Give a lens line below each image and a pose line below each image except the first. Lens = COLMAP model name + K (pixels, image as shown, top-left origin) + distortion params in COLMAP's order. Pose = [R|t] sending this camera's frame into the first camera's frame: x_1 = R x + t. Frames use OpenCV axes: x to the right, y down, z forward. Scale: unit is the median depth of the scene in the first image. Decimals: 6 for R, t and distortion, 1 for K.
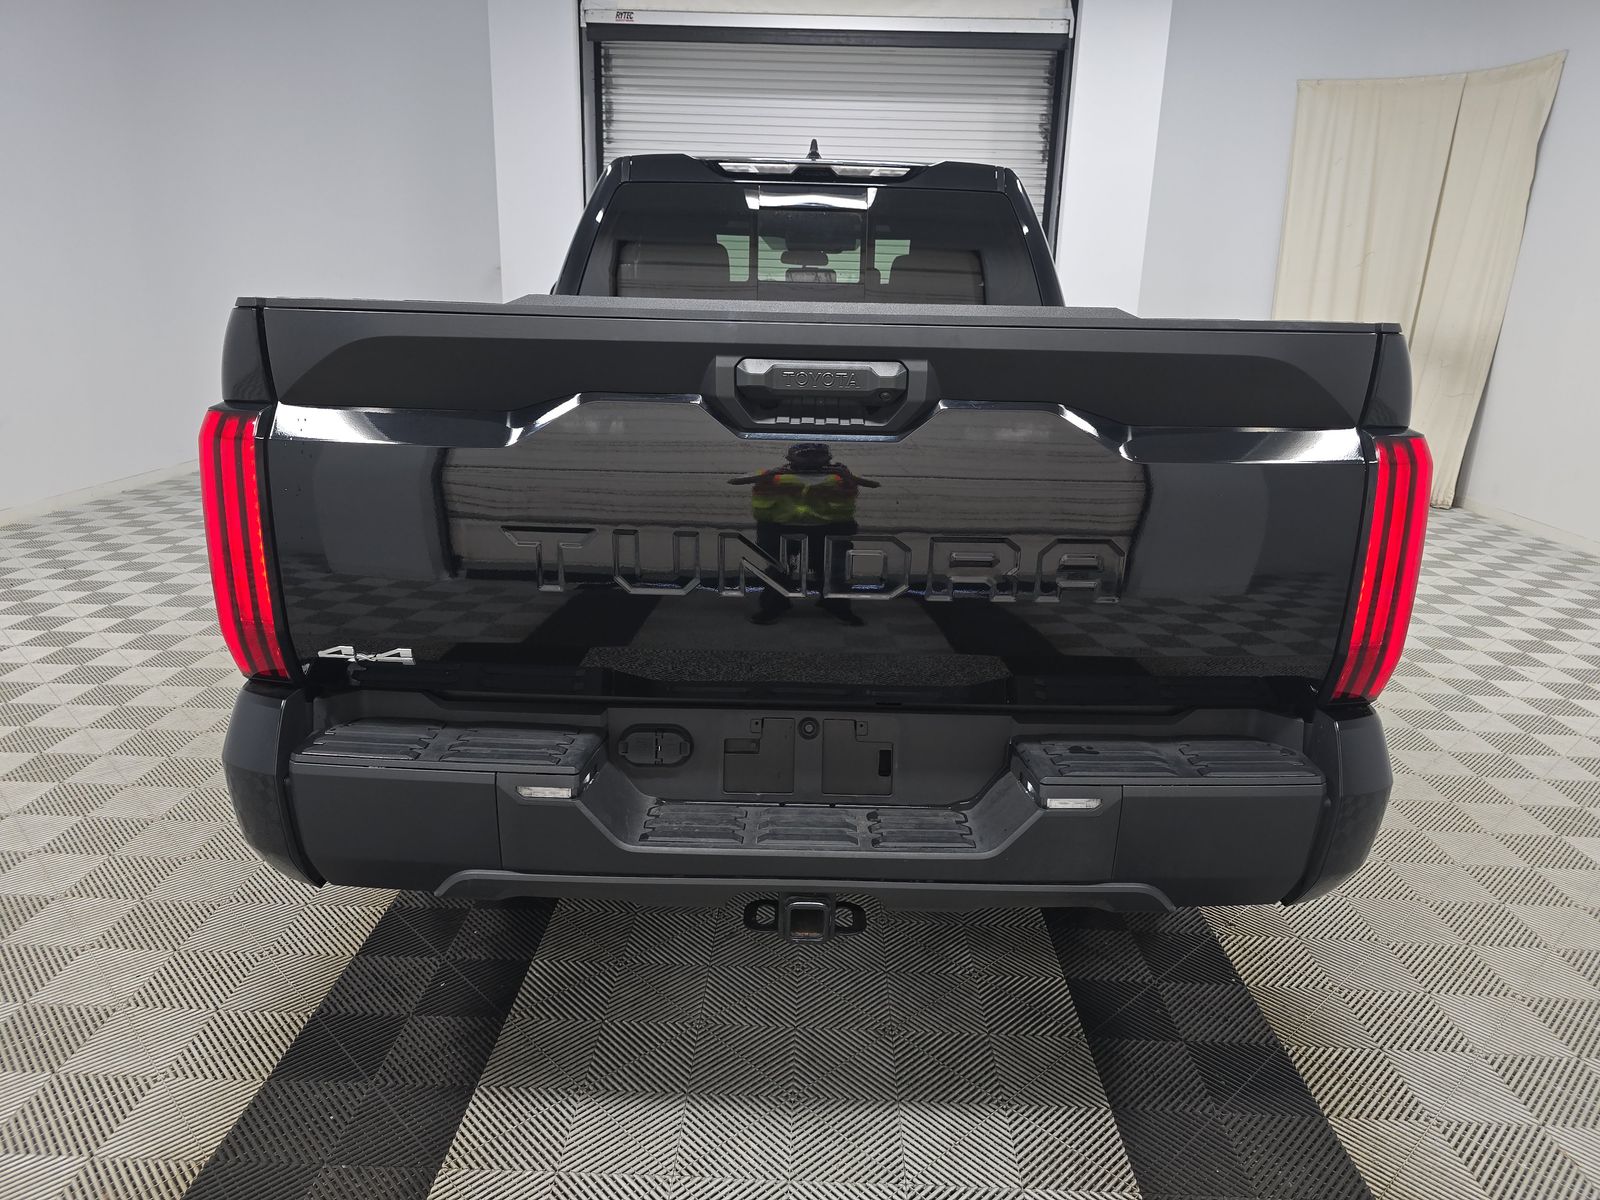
lens RADIAL K [[1087.8, 0, 800.0], [0, 1087.8, 600.0], [0, 0, 1]] dist [0.045023, -0.041459]
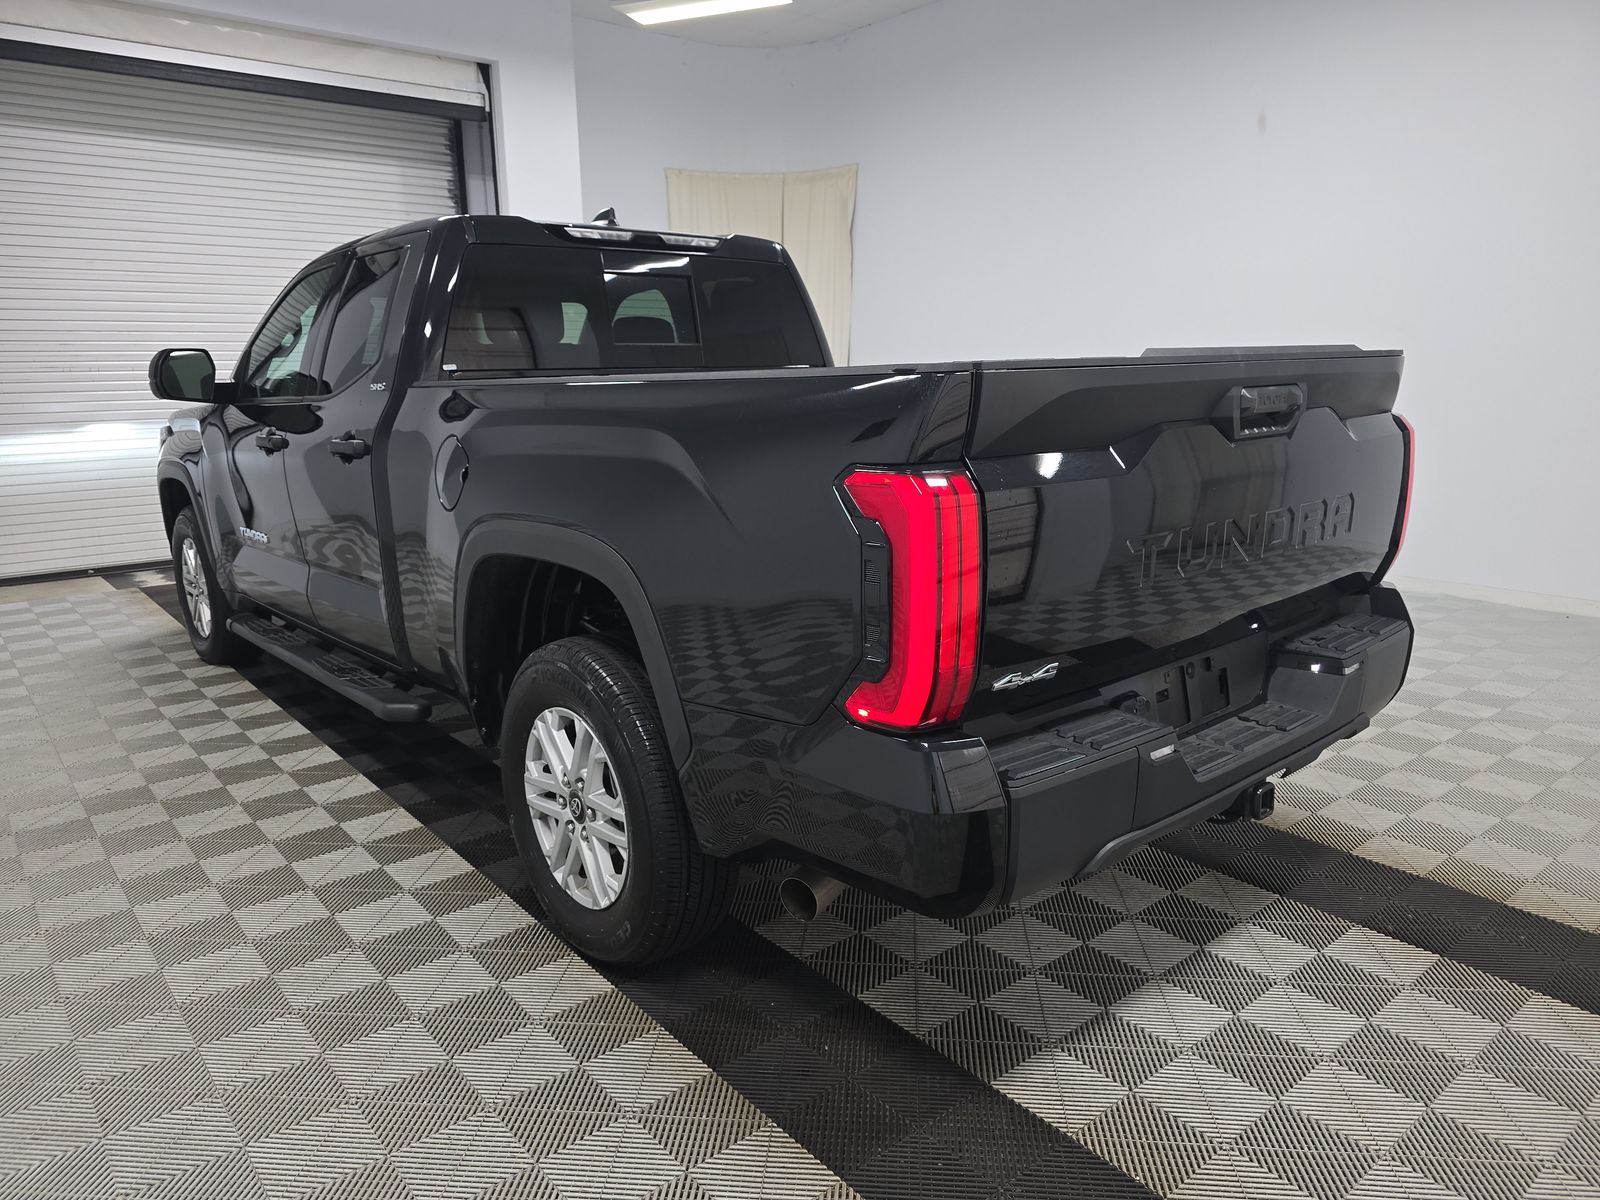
lens RADIAL K [[1061.9, 0, 795.5], [0, 1061.9, 628.0], [0, 0, 1]] dist [0.021541, -0.001869]
pose [[0.761310, -0.191369, 0.619504, -0.283489], [0.203314, 0.977723, 0.052172, -0.023842], [-0.615687, 0.086234, 0.783258, 0.066182]]
